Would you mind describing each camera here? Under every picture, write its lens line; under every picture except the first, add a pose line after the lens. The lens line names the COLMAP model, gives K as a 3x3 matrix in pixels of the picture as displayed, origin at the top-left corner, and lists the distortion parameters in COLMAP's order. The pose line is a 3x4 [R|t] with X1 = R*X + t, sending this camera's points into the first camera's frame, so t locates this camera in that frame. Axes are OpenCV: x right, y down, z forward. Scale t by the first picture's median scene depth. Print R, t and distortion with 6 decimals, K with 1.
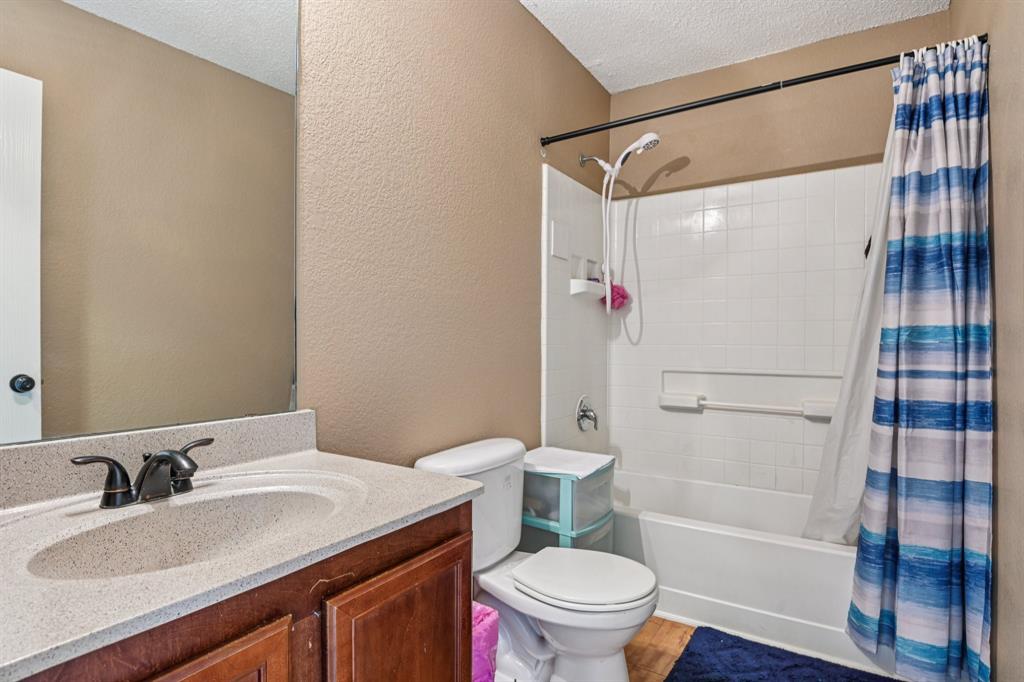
lens RADIAL K [[543.6, 0, 511.1], [0, 543.6, 344.9], [0, 0, 1]] dist [0.003659, -0.005630]
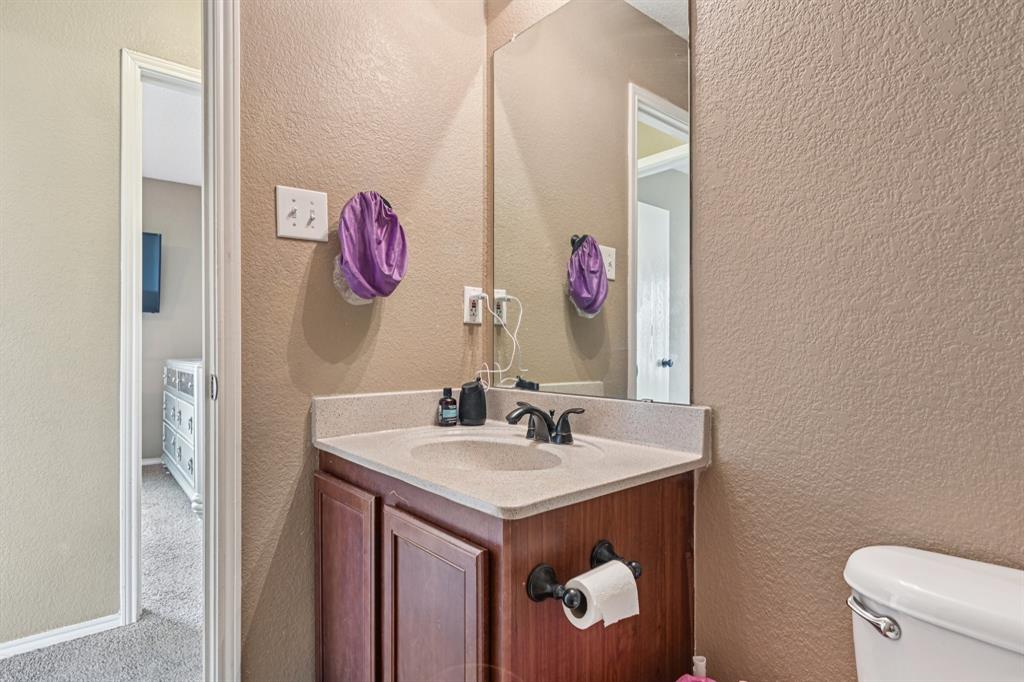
lens RADIAL K [[543.6, 0, 511.2], [0, 543.6, 342.4], [0, 0, 1]] dist [0.003659, -0.005630]
pose [[-0.285273, -0.016093, -0.958311, 0.519659], [-0.006599, 0.999868, -0.014827, 0.032984], [0.958423, 0.002095, -0.285342, 0.948162]]
